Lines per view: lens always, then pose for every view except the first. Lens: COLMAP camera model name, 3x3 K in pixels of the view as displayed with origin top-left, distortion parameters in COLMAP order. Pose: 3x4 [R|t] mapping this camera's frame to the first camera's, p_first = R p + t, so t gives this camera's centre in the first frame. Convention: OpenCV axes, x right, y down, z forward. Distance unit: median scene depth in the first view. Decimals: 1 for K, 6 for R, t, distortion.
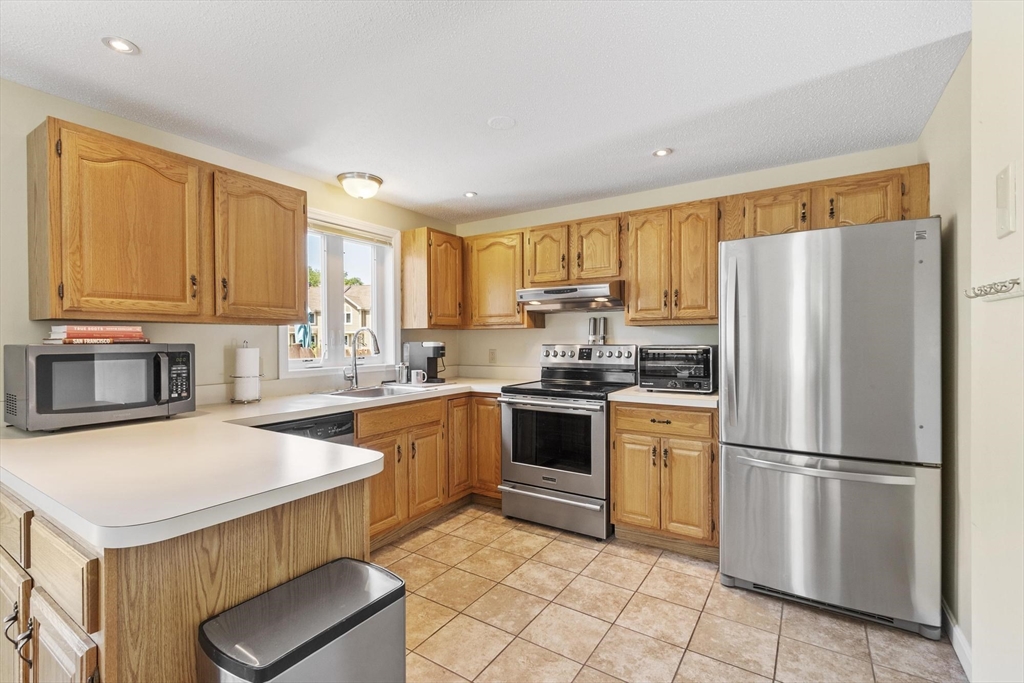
lens RADIAL K [[457.8, 0, 505.6], [0, 457.8, 344.0], [0, 0, 1]] dist [0.004548, -0.001076]
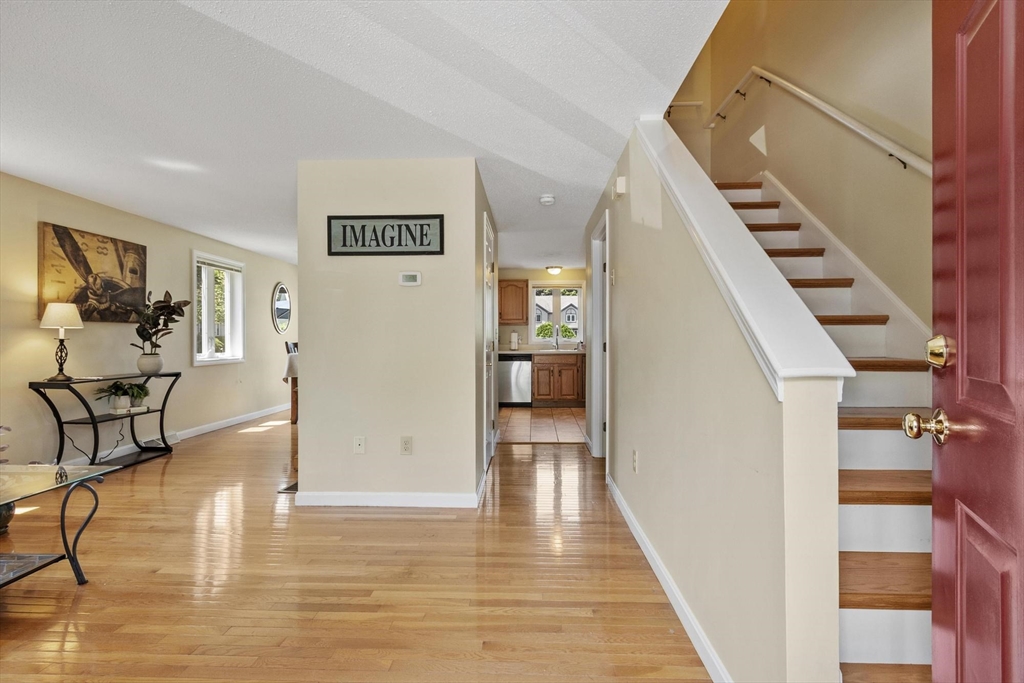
lens RADIAL K [[480.7, 0, 507.4], [0, 480.7, 341.1], [0, 0, 1]] dist [0.004557, 0.001028]
pose [[0.520035, 0.013708, -0.854035, 1.940013], [-0.012021, 0.999890, 0.008730, 0.032472], [0.854060, 0.005726, 0.520143, -0.651565]]
